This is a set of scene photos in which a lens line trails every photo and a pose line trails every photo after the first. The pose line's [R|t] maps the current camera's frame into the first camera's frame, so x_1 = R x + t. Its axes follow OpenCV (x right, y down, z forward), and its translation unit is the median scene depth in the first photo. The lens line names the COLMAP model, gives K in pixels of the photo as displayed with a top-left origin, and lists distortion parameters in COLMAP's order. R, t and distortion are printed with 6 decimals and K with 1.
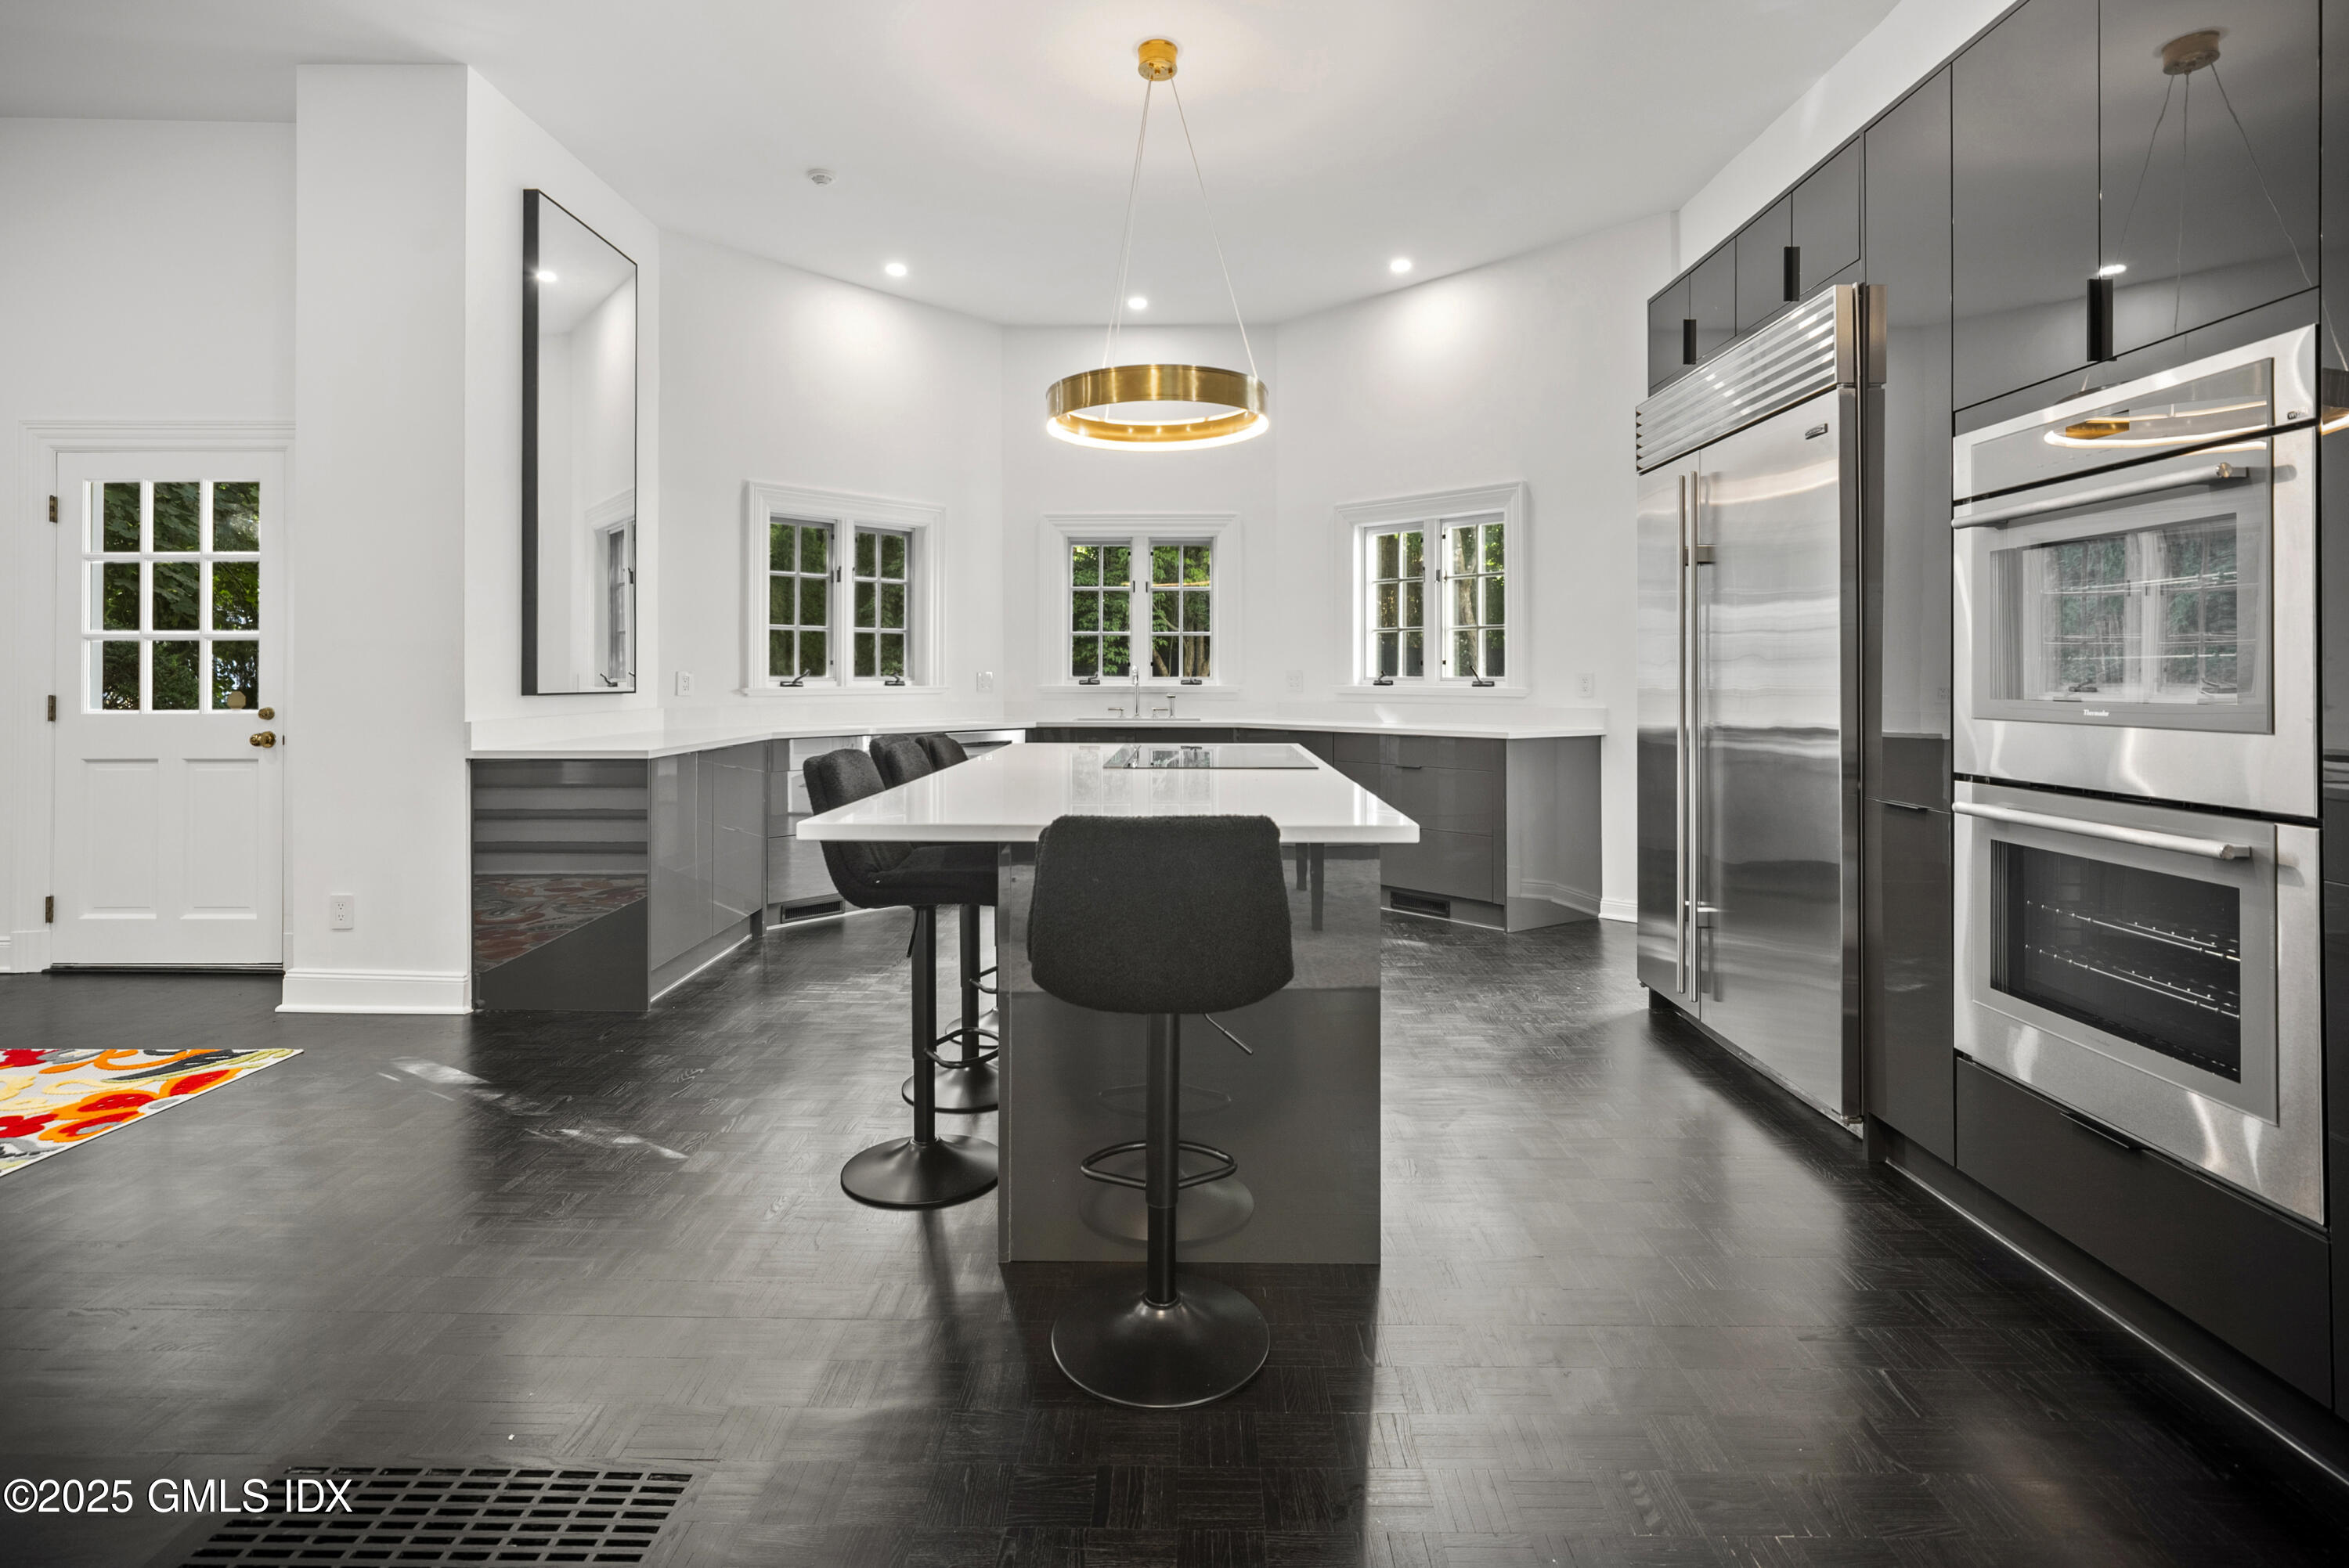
lens RADIAL K [[1111.2, 0, 1176.5], [0, 1111.2, 662.5], [0, 0, 1]] dist [0.001806, 0.000162]
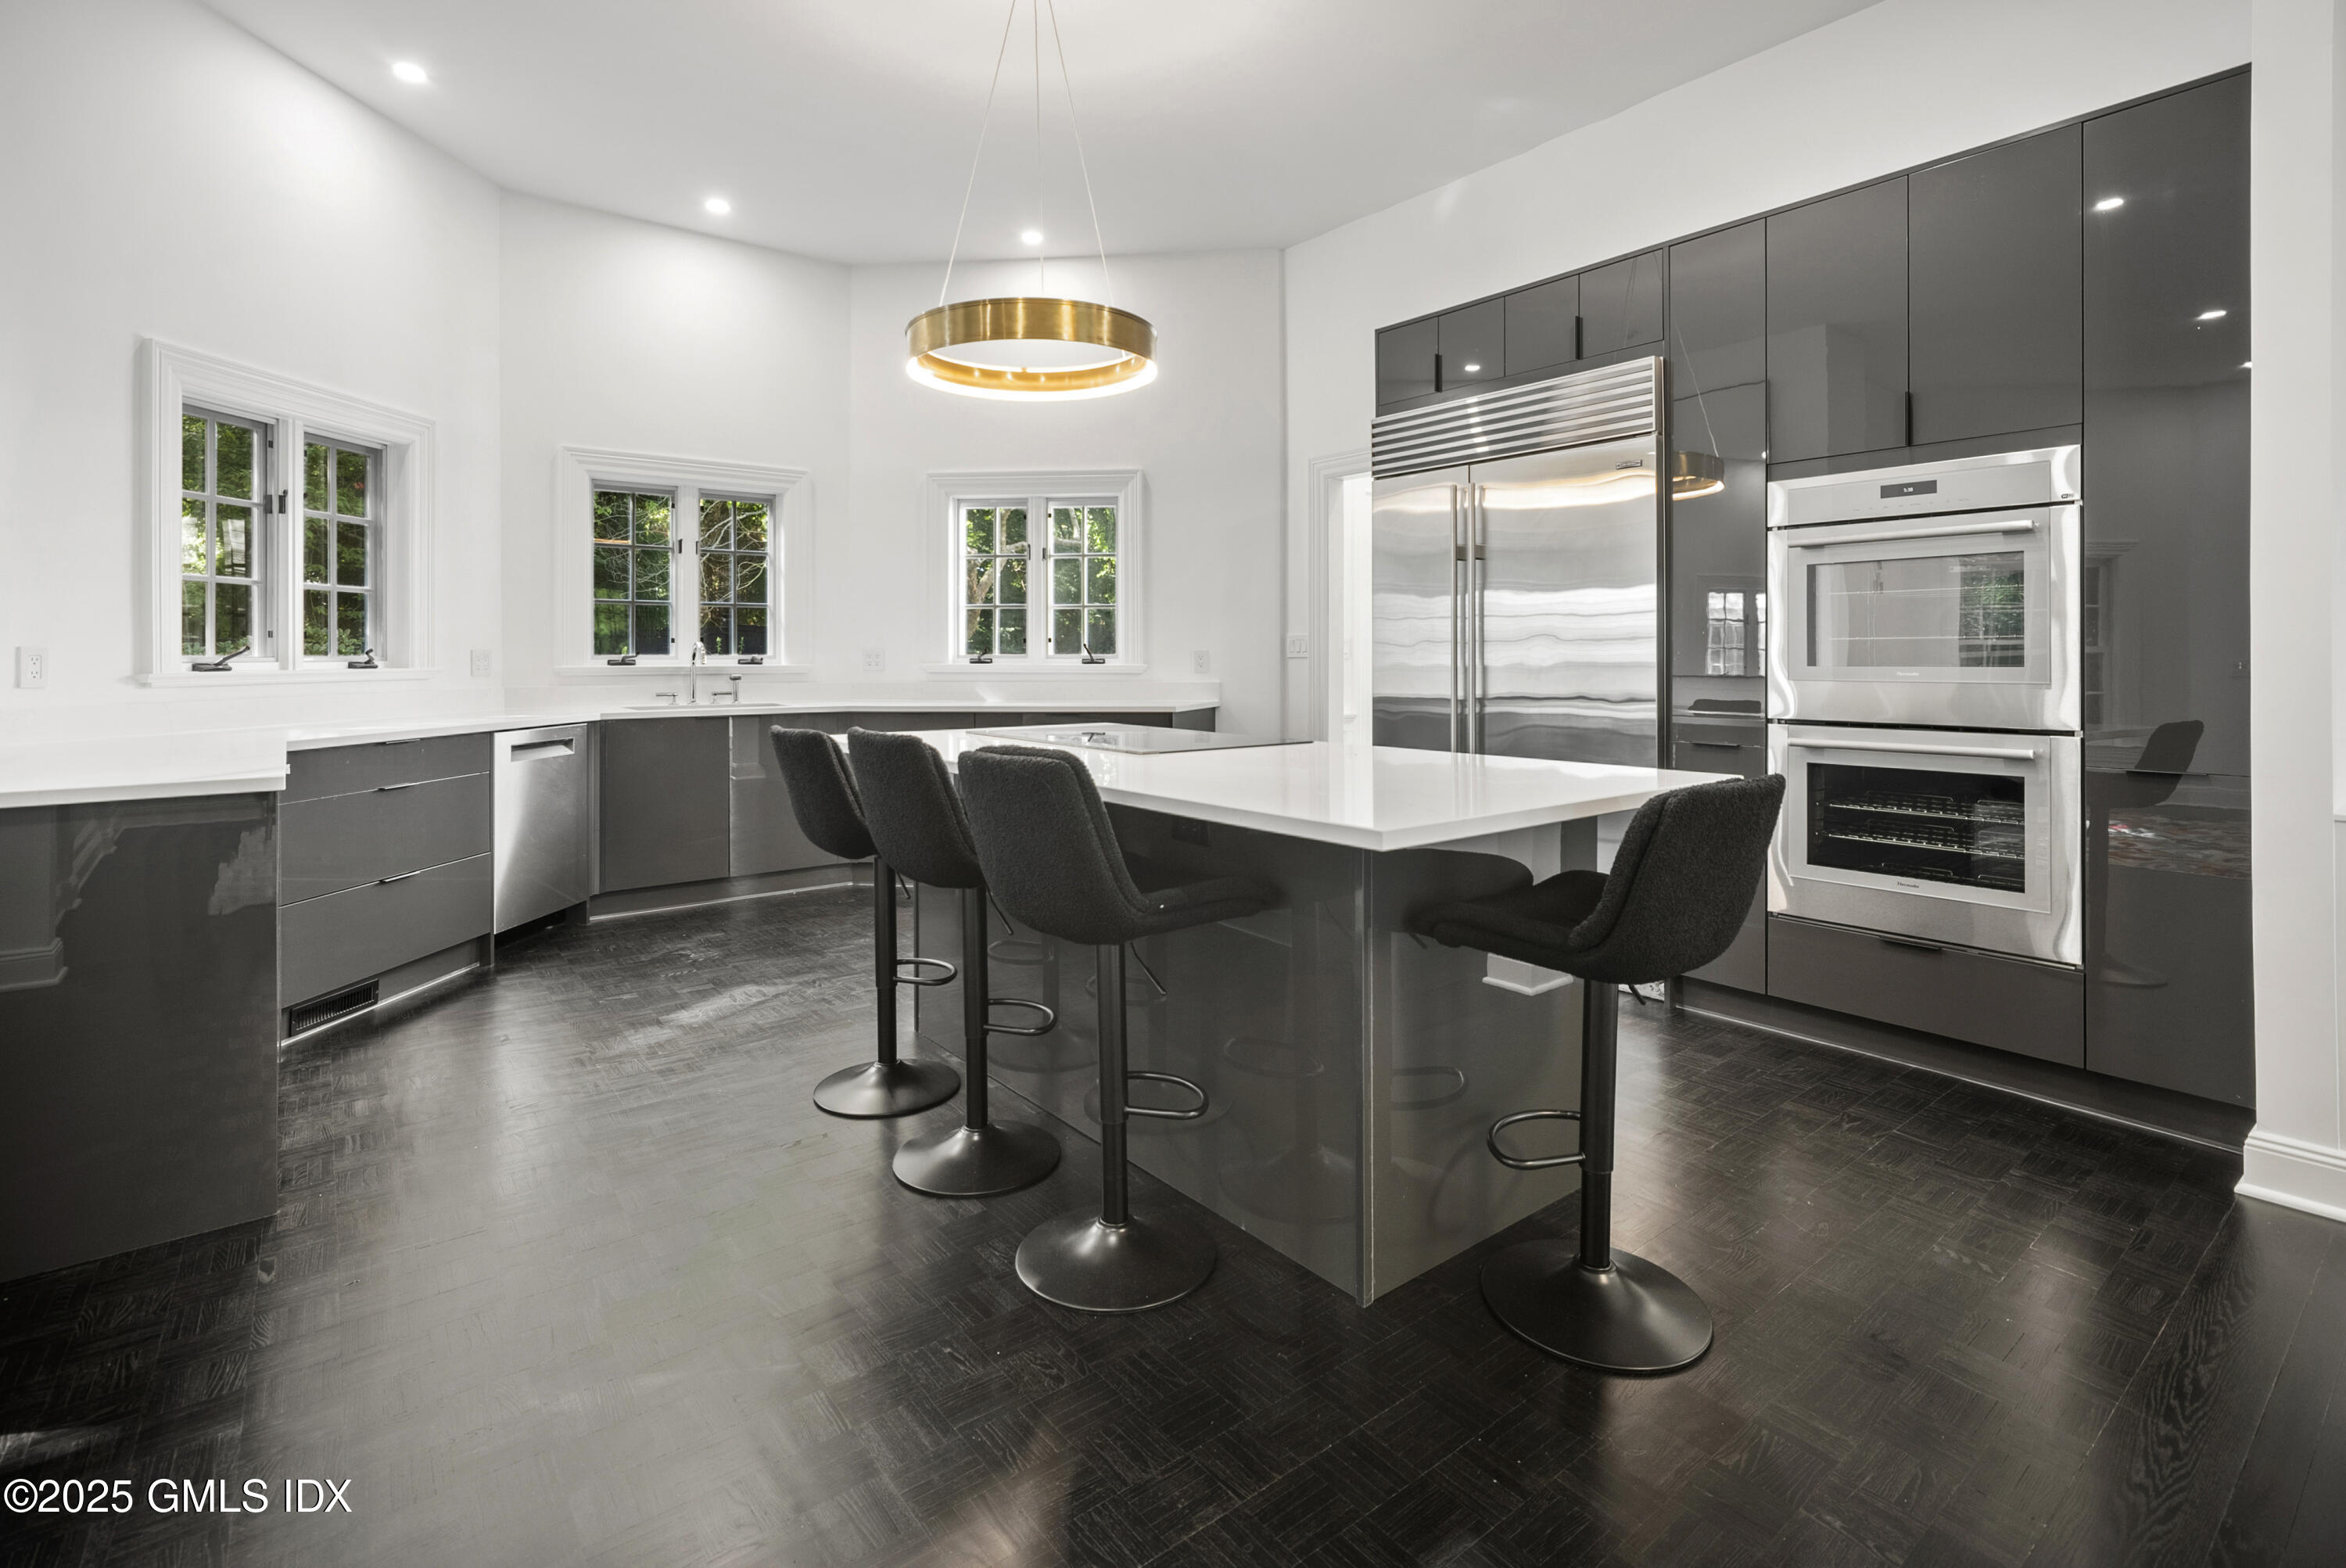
lens RADIAL K [[1109.9, 0, 1175.0], [0, 1109.9, 662.7], [0, 0, 1]] dist [0.001806, 0.000162]
pose [[0.774000, -0.005793, 0.633160, -0.510118], [-0.005813, 0.999851, 0.016254, 0.005232], [-0.633159, -0.016261, 0.773851, 0.241272]]
